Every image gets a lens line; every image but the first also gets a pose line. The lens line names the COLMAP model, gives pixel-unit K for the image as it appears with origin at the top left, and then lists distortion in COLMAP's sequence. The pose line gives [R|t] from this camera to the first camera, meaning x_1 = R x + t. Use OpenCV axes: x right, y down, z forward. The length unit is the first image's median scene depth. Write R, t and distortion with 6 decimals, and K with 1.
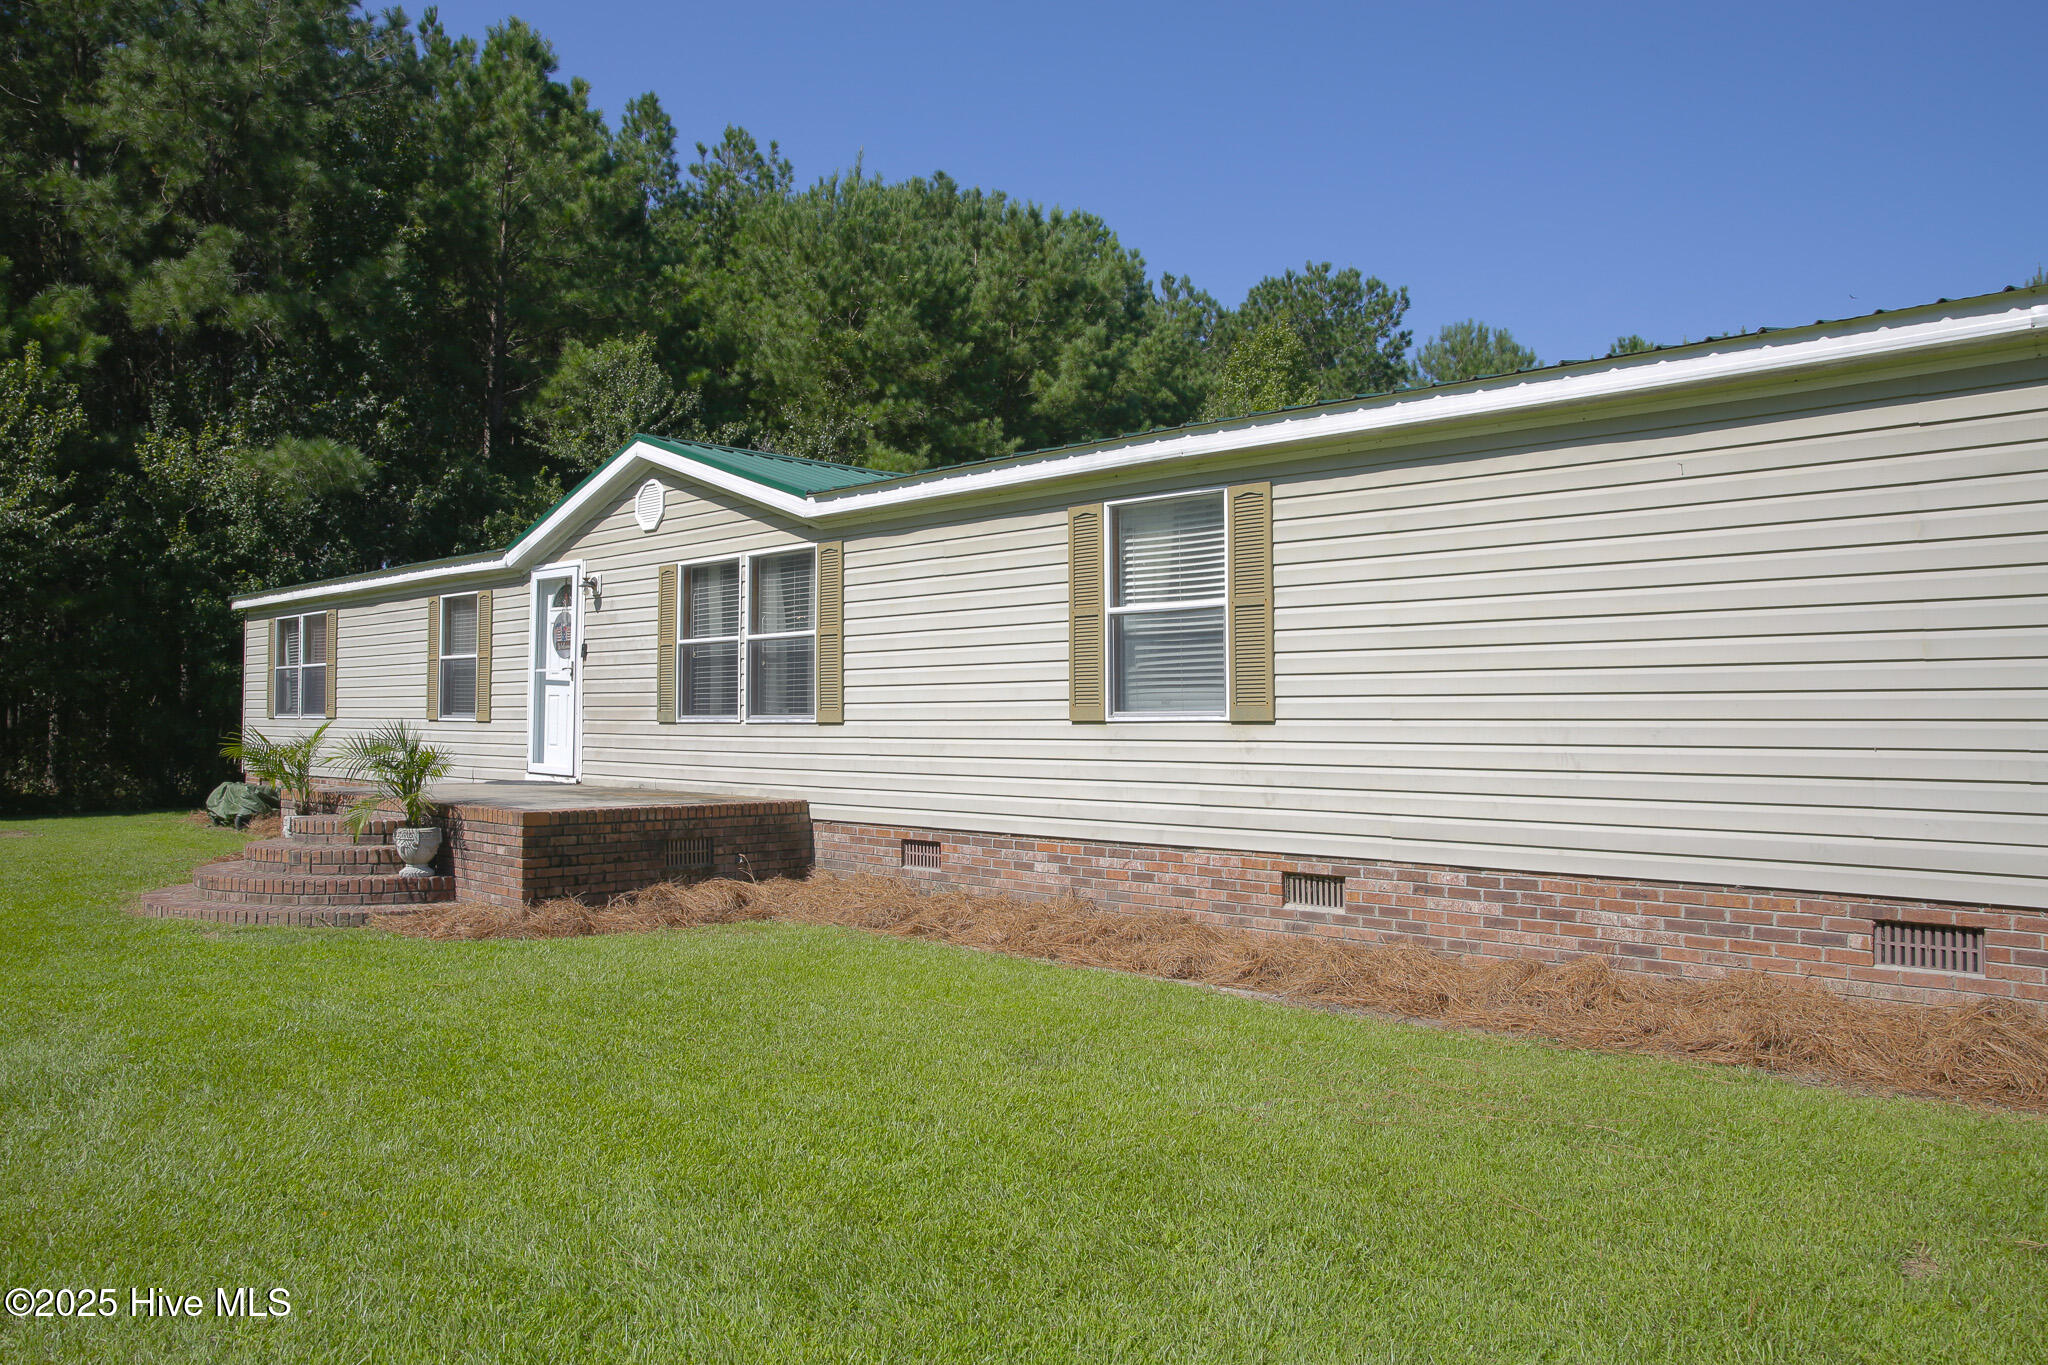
lens RADIAL K [[1415.4, 0, 1024.0], [0, 1415.4, 682.5], [0, 0, 1]] dist [-0.109694, 0.085779]
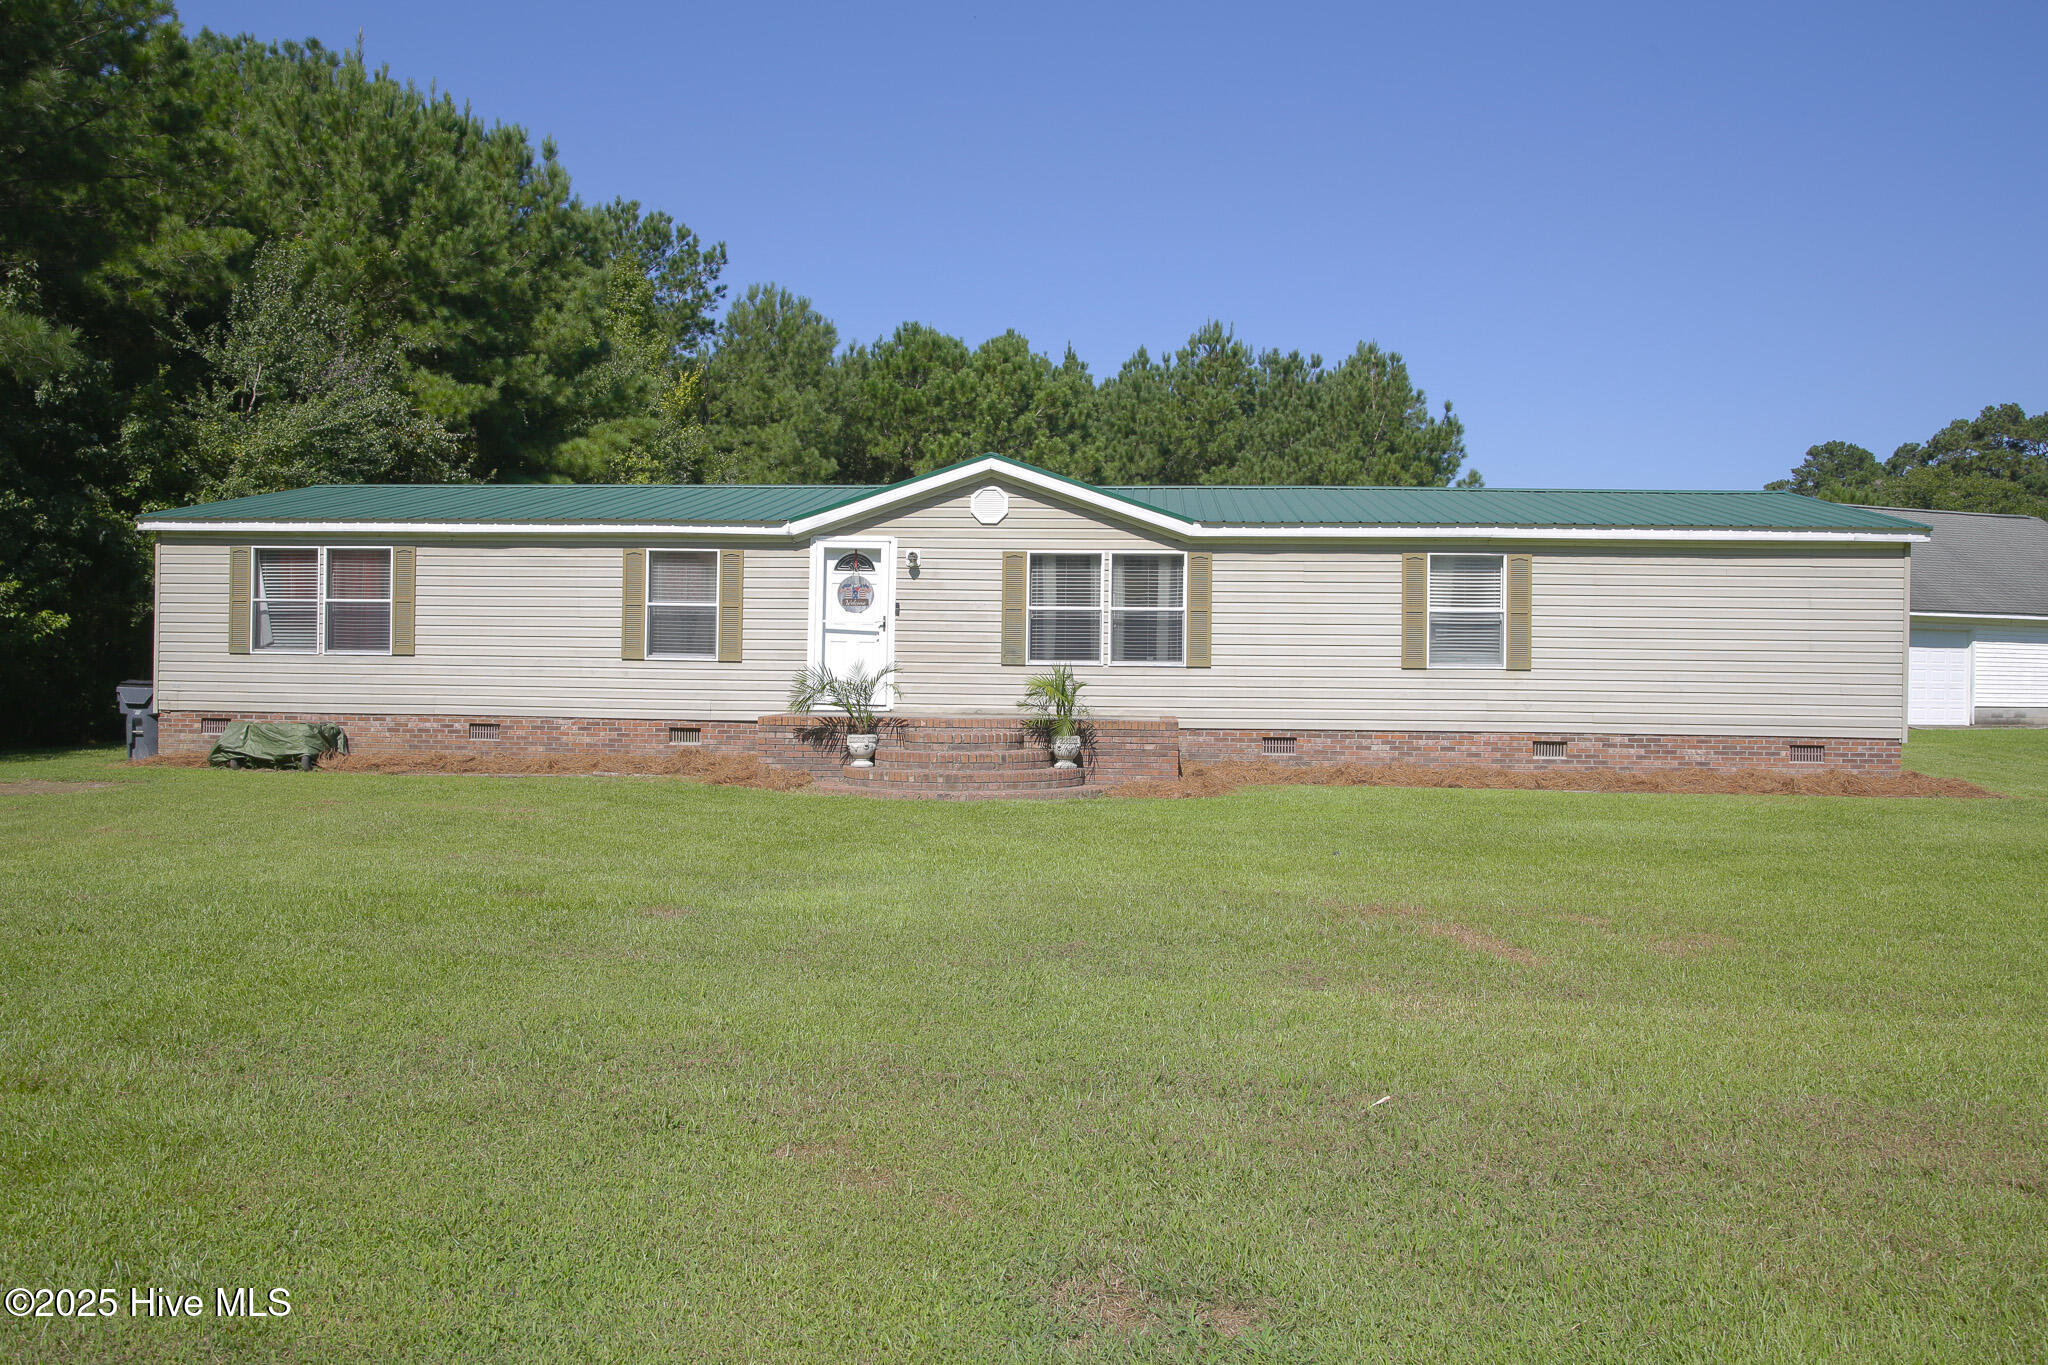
lens RADIAL K [[1575.6, 0, 1027.7], [0, 1575.6, 679.0], [0, 0, 1]] dist [-0.052617, 0.000166]
pose [[0.777397, 0.005032, 0.628990, -1.400587], [-0.028465, 0.999225, 0.027188, -0.000373], [-0.628365, -0.039040, 0.776938, -0.252657]]
